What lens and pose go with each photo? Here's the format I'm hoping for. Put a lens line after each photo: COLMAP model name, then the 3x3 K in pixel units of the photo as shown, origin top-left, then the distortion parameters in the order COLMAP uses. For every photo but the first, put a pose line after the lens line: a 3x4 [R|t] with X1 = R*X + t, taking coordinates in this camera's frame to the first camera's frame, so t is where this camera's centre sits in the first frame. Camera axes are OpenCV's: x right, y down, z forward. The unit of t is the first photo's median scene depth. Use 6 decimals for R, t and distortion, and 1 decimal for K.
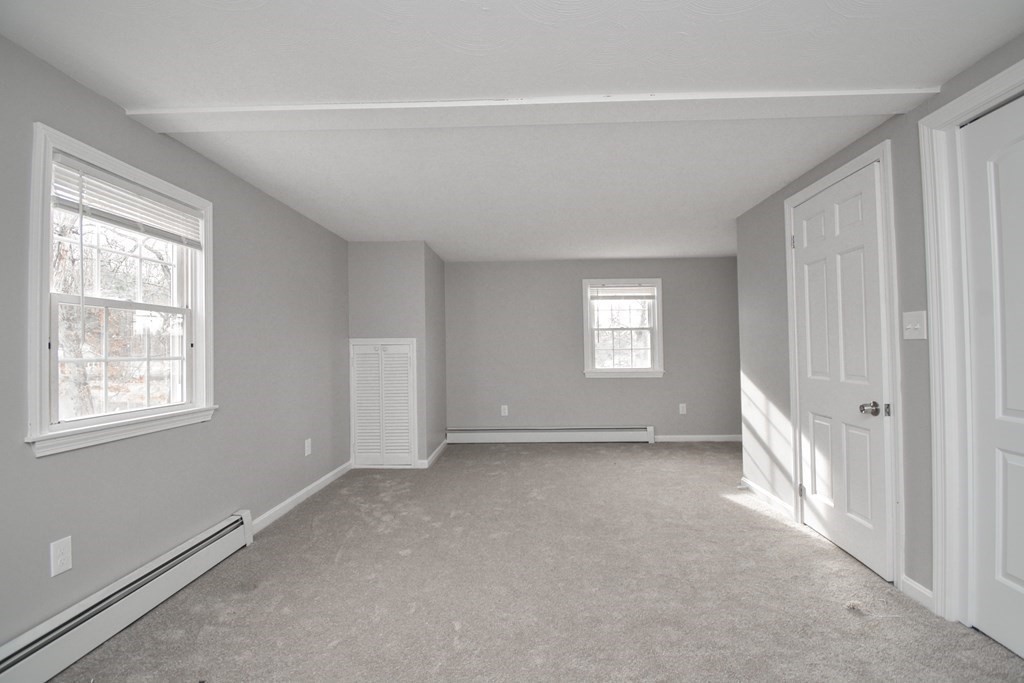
lens RADIAL K [[462.8, 0, 517.3], [0, 462.8, 338.6], [0, 0, 1]] dist [0.021824, -0.024905]
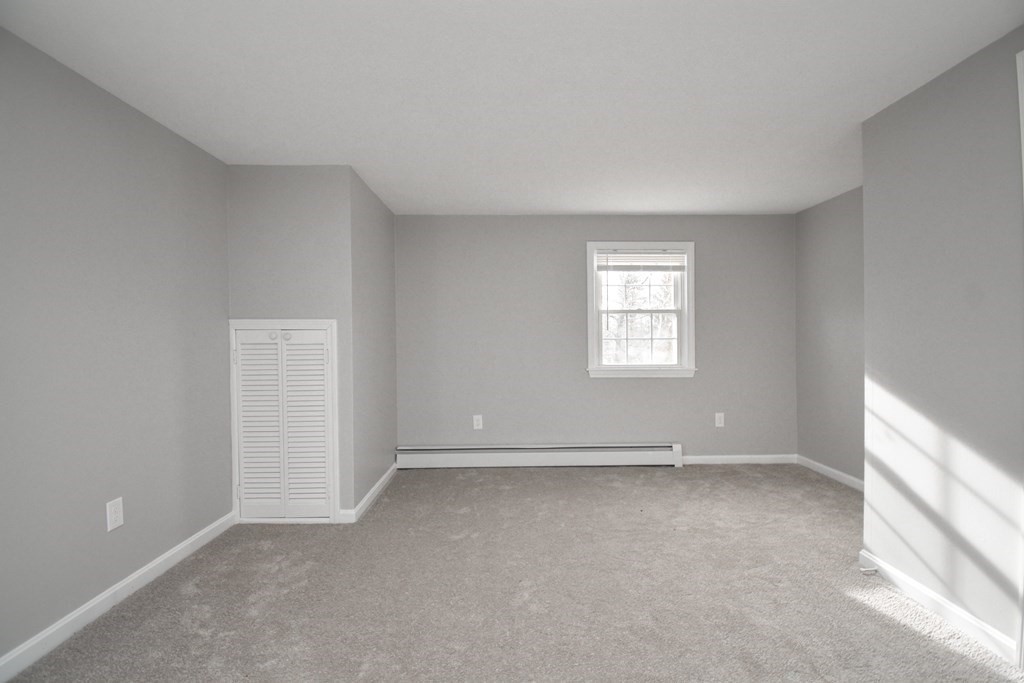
lens RADIAL K [[462.8, 0, 517.3], [0, 462.8, 338.6], [0, 0, 1]] dist [0.021824, -0.024905]
pose [[0.998955, 0.007351, 0.045116, -0.000164], [-0.008606, 0.999580, 0.027676, 0.004441], [-0.044893, -0.028035, 0.998598, 0.296179]]
